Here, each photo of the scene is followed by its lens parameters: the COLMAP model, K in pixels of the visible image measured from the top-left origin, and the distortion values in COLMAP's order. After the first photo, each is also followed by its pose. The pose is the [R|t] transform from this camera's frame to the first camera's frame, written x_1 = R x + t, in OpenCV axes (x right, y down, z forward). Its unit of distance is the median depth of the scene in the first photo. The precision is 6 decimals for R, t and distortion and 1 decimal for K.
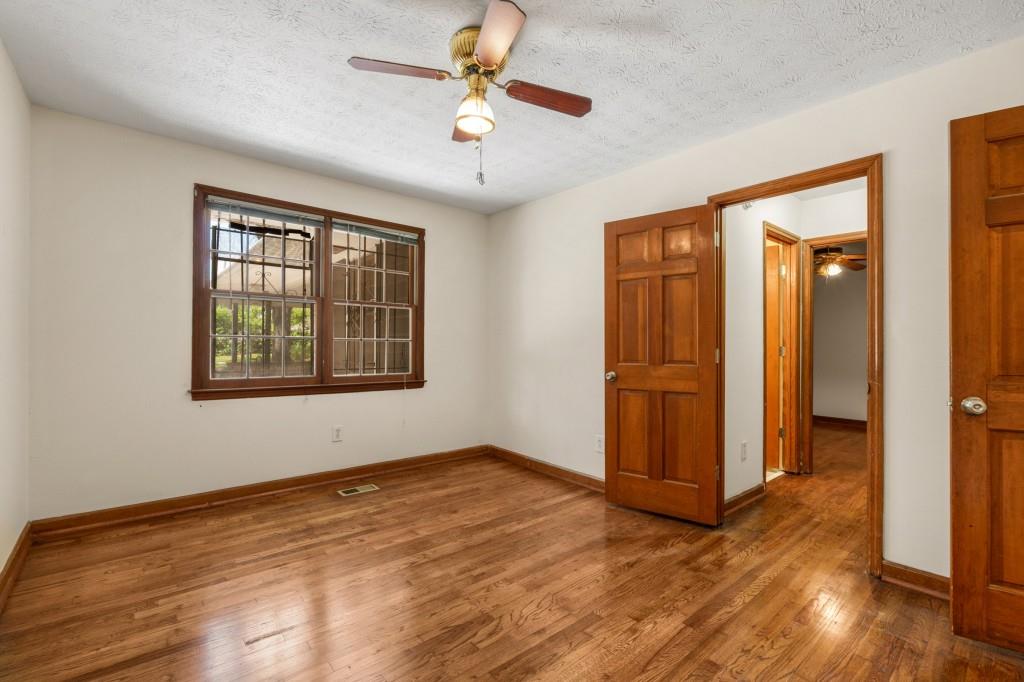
lens RADIAL K [[458.0, 0, 508.8], [0, 458.0, 343.2], [0, 0, 1]] dist [0.001046, 0.000373]
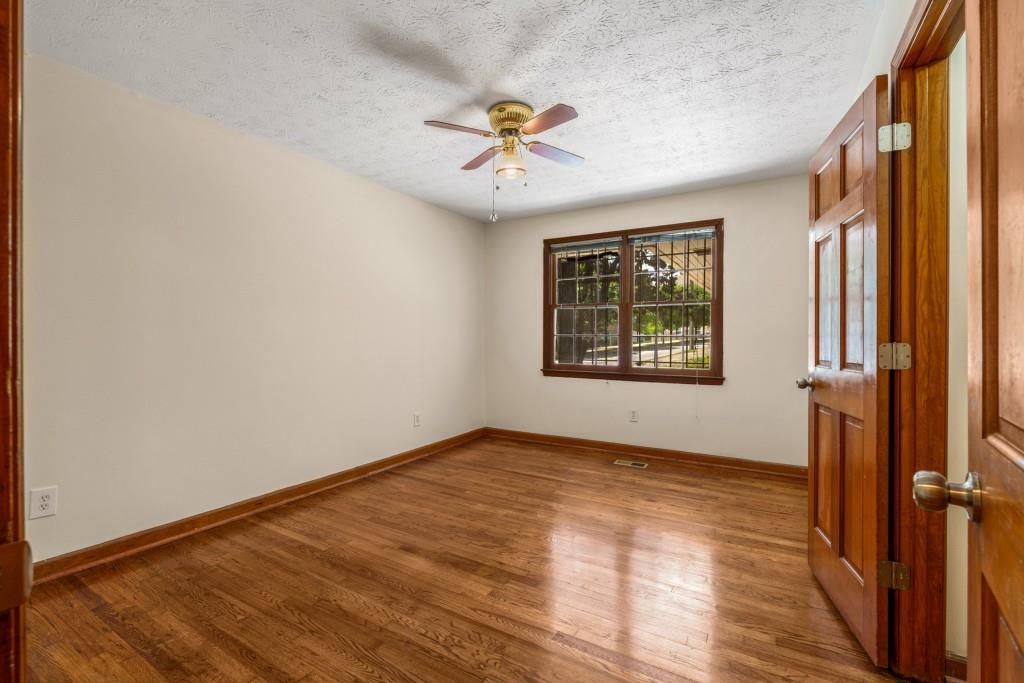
lens RADIAL K [[458.0, 0, 508.8], [0, 458.0, 343.7], [0, 0, 1]] dist [0.001046, 0.000373]
pose [[0.301338, 0.000692, -0.953517, 0.683889], [0.003645, 0.999992, 0.001878, 0.008586], [0.953510, -0.004042, 0.301333, 0.340088]]
